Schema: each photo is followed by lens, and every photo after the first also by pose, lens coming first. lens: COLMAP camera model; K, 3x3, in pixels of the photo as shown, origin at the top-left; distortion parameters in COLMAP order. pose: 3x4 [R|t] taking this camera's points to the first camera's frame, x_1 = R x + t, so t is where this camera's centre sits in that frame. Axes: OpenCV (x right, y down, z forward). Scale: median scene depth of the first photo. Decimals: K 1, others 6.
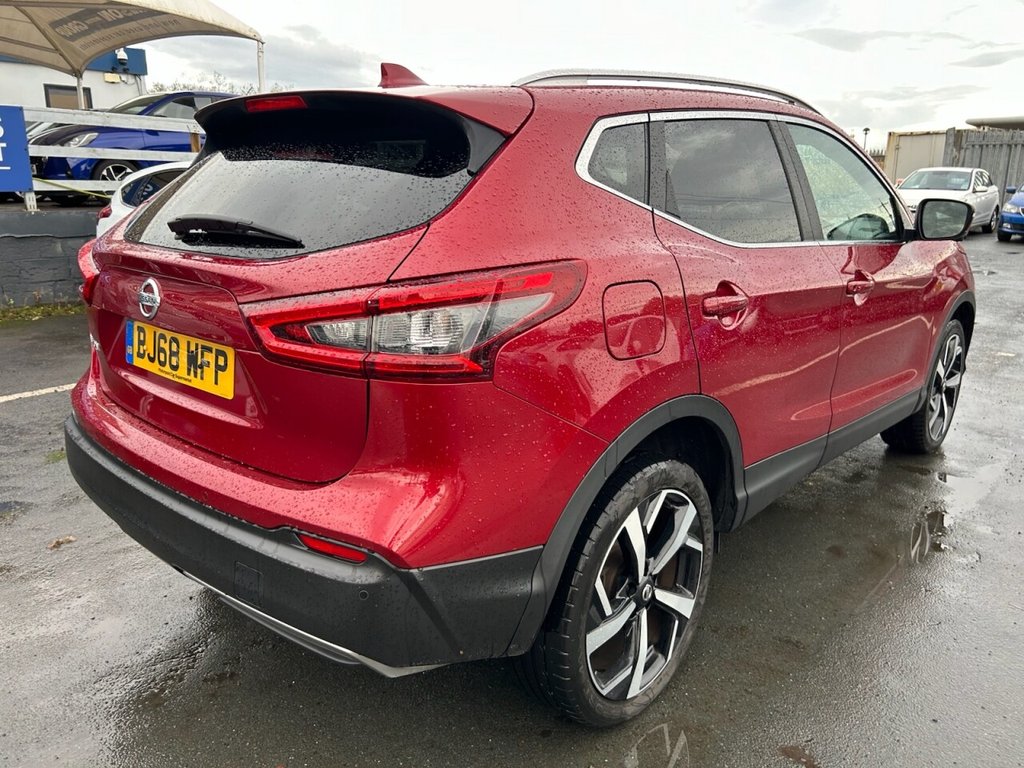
lens RADIAL K [[761.3, 0, 504.3], [0, 761.3, 378.1], [0, 0, 1]] dist [0.057731, -0.062201]
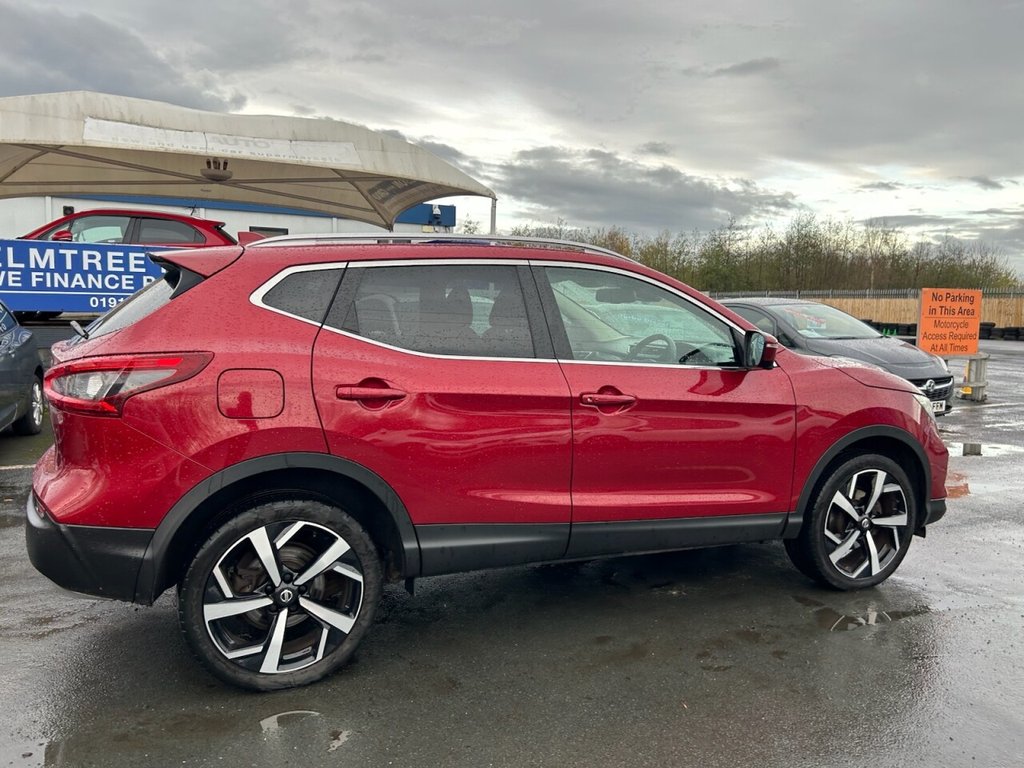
lens RADIAL K [[761.3, 0, 508.6], [0, 761.3, 381.0], [0, 0, 1]] dist [0.057731, -0.062201]
pose [[0.911692, 0.052848, -0.407462, 1.090075], [-0.117950, 0.983616, -0.136335, 0.039738], [0.393581, 0.172355, 0.902988, -0.157461]]
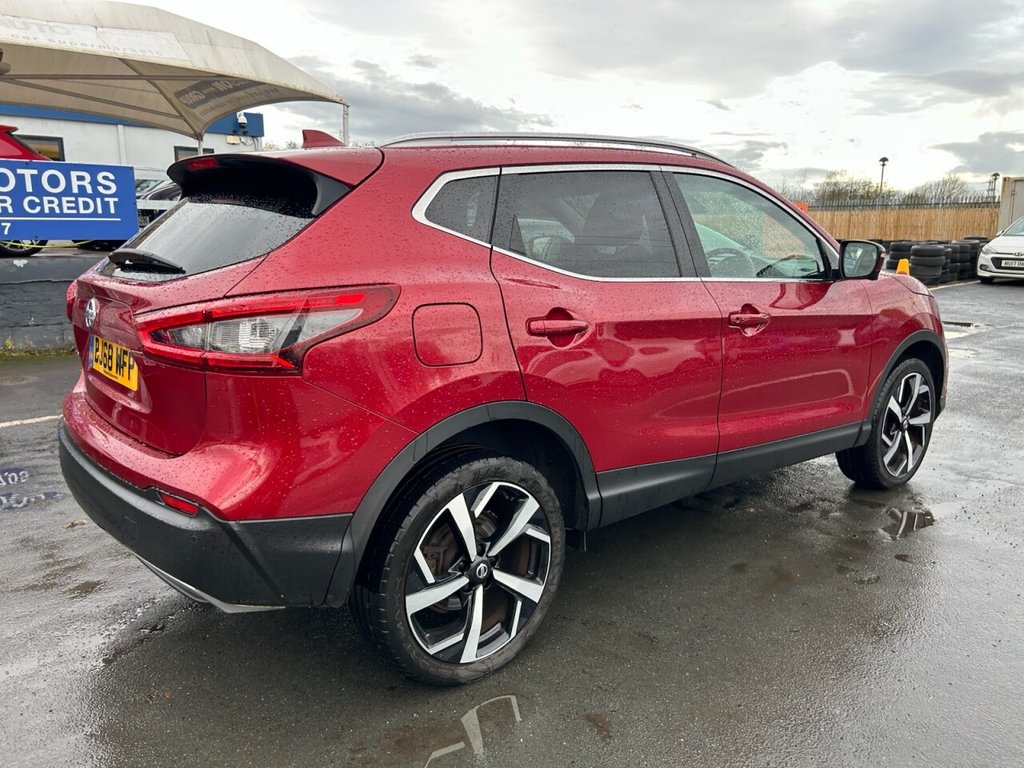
lens RADIAL K [[761.3, 0, 506.1], [0, 761.3, 377.1], [0, 0, 1]] dist [0.057731, -0.062201]
pose [[0.989976, 0.023001, -0.139349, 0.376585], [-0.031634, 0.997694, -0.060057, 0.053859], [0.137646, 0.063863, 0.988420, -0.162491]]
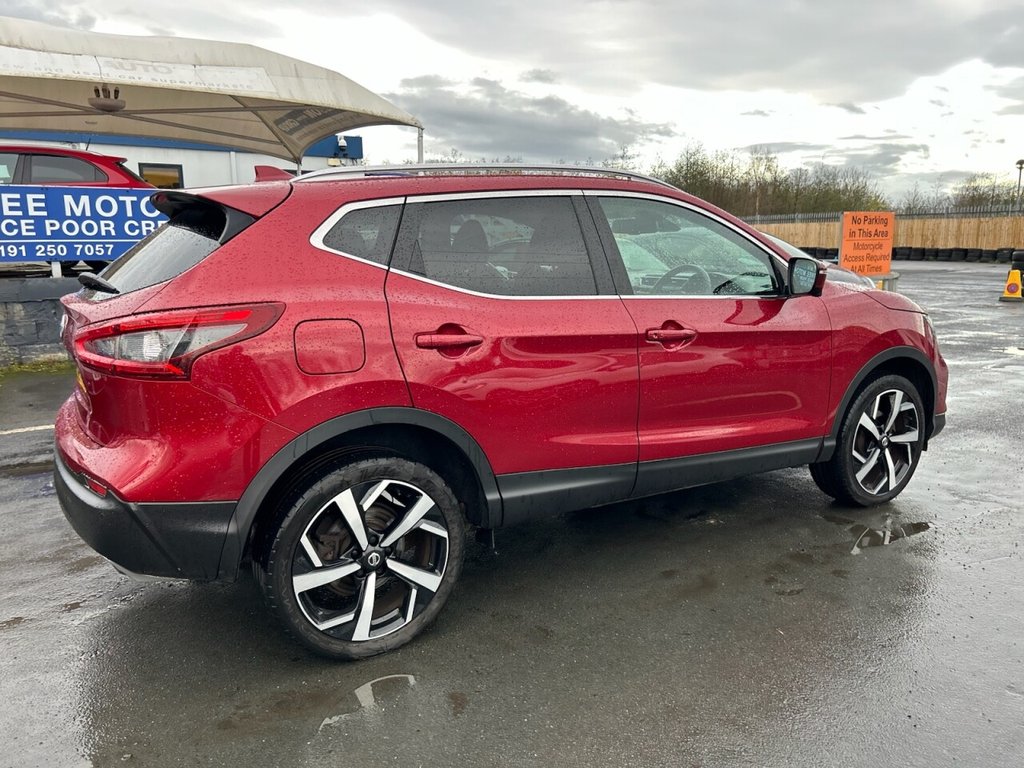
lens RADIAL K [[761.3, 0, 507.4], [0, 761.3, 382.1], [0, 0, 1]] dist [0.057731, -0.062201]
pose [[0.959254, 0.035791, -0.280271, 0.752732], [-0.055788, 0.996409, -0.063697, 0.050219], [0.276984, 0.076737, 0.957805, -0.201568]]
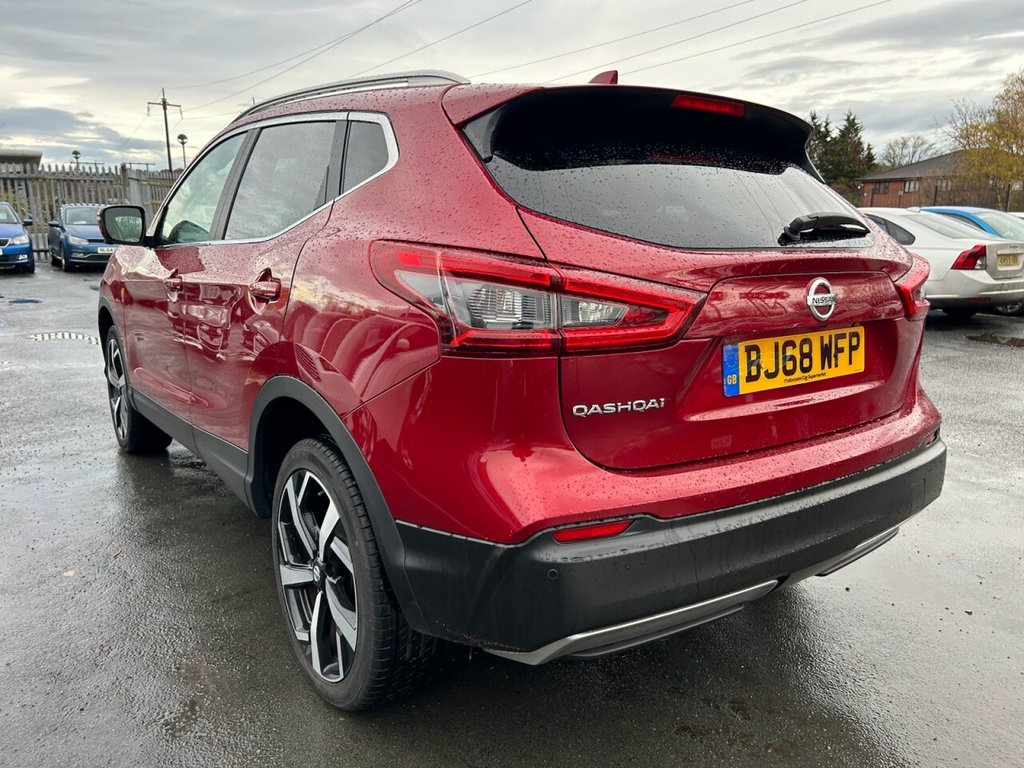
lens RADIAL K [[761.3, 0, 514.3], [0, 761.3, 386.4], [0, 0, 1]] dist [0.057731, -0.062201]
pose [[0.205850, -0.206813, 0.956480, -1.363777], [0.229710, 0.960315, 0.158205, -0.219983], [-0.951241, 0.187146, 0.245188, 1.053794]]
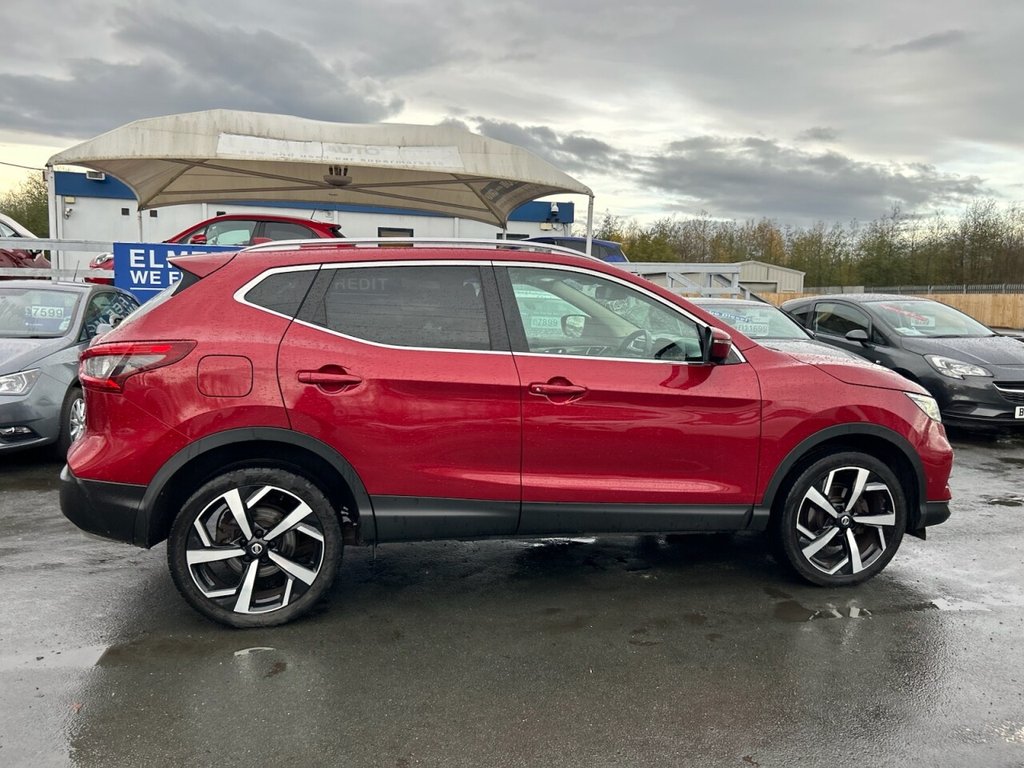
lens RADIAL K [[761.3, 0, 510.3], [0, 761.3, 384.9], [0, 0, 1]] dist [0.057731, -0.062201]
pose [[0.819877, 0.075448, -0.567547, 1.517210], [-0.159858, 0.982023, -0.100383, 0.015724], [0.549770, 0.173029, 0.817199, -0.093435]]
